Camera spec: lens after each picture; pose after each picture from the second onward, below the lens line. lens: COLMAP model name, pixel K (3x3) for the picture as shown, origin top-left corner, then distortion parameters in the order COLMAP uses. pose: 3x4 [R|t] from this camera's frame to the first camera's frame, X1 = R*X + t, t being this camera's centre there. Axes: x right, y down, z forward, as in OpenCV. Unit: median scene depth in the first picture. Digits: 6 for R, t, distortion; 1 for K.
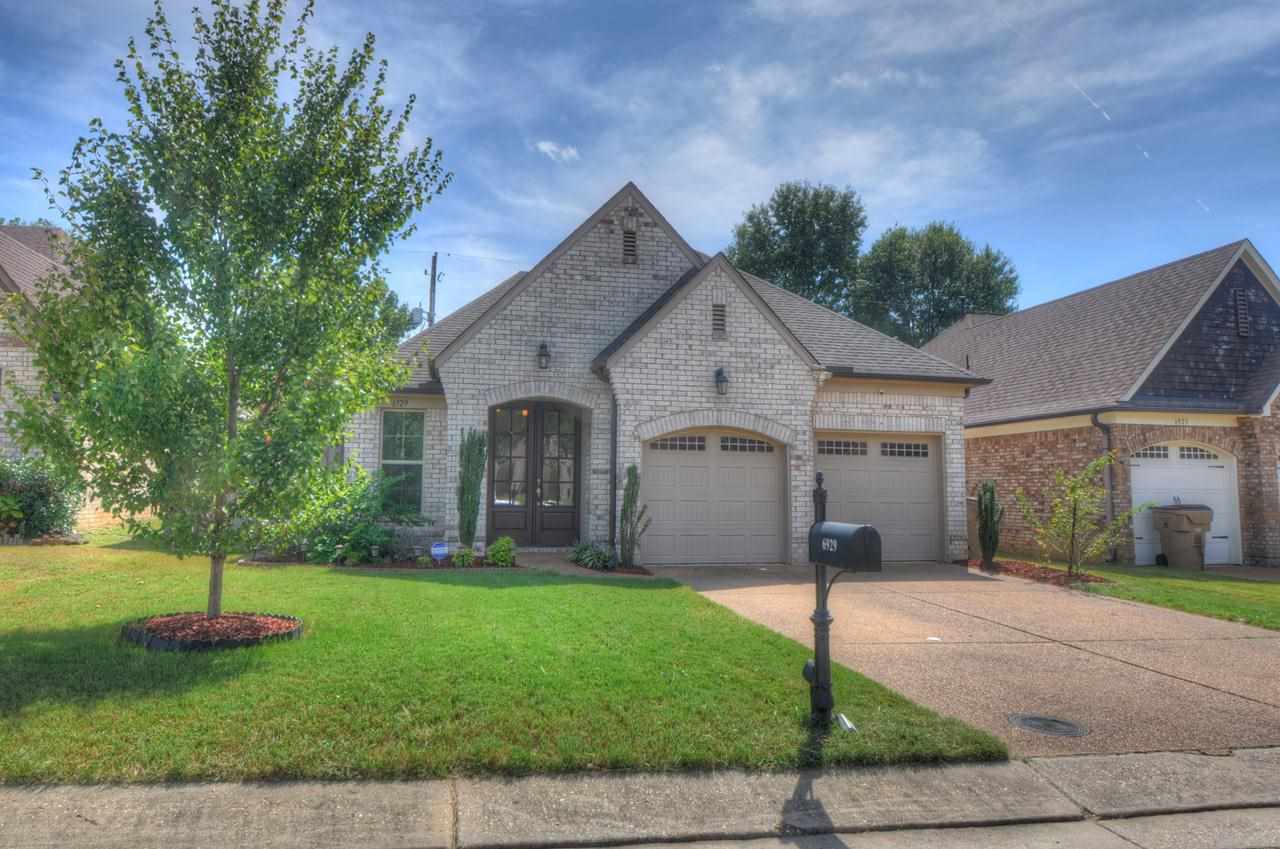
lens RADIAL K [[835.8, 0, 636.8], [0, 835.8, 420.3], [0, 0, 1]] dist [0.002650, 0.002278]
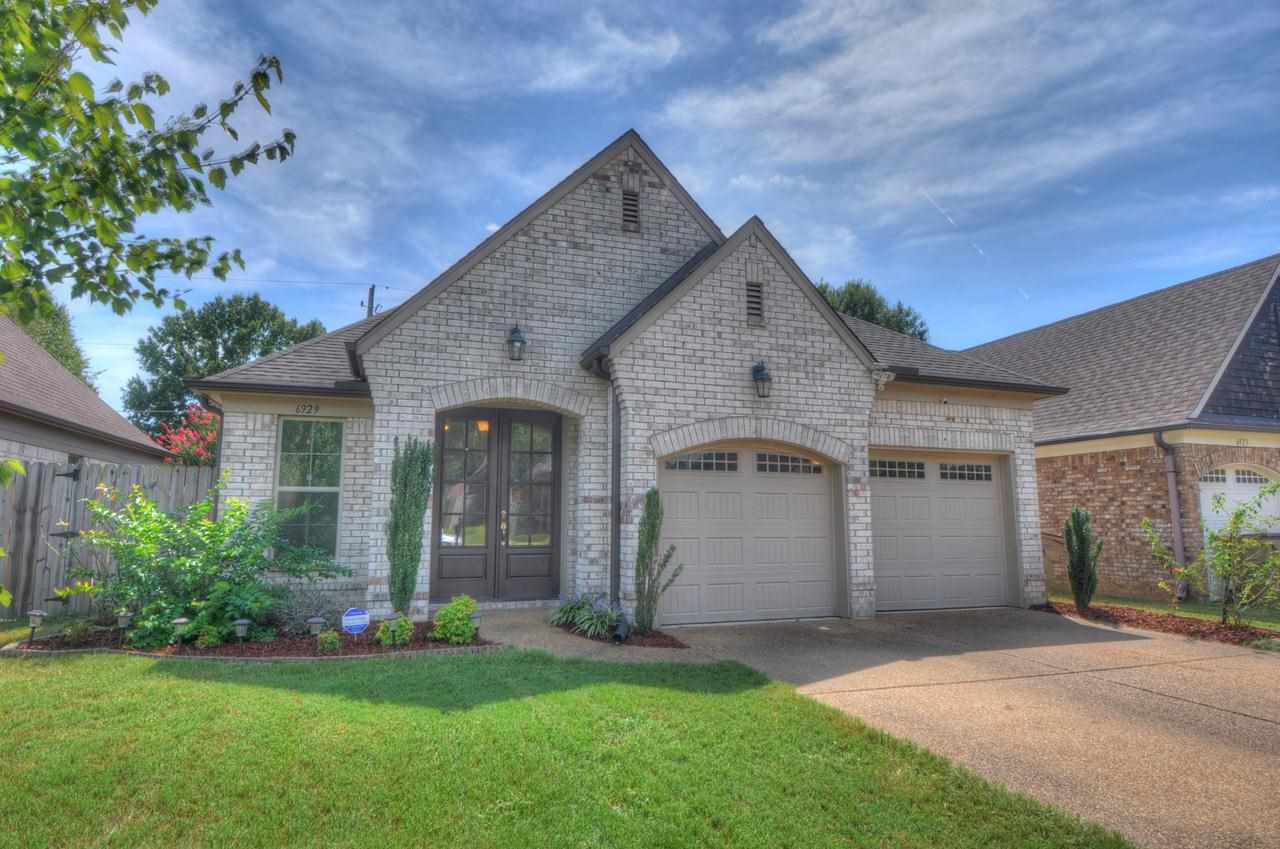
lens RADIAL K [[619.5, 0, 674.9], [0, 619.5, 459.4], [0, 0, 1]] dist [-0.001257, -0.001071]
pose [[0.977659, 0.010698, 0.209925, -0.091135], [-0.007509, 0.999844, -0.015981, 0.034241], [-0.210064, 0.014047, 0.977587, 0.452712]]
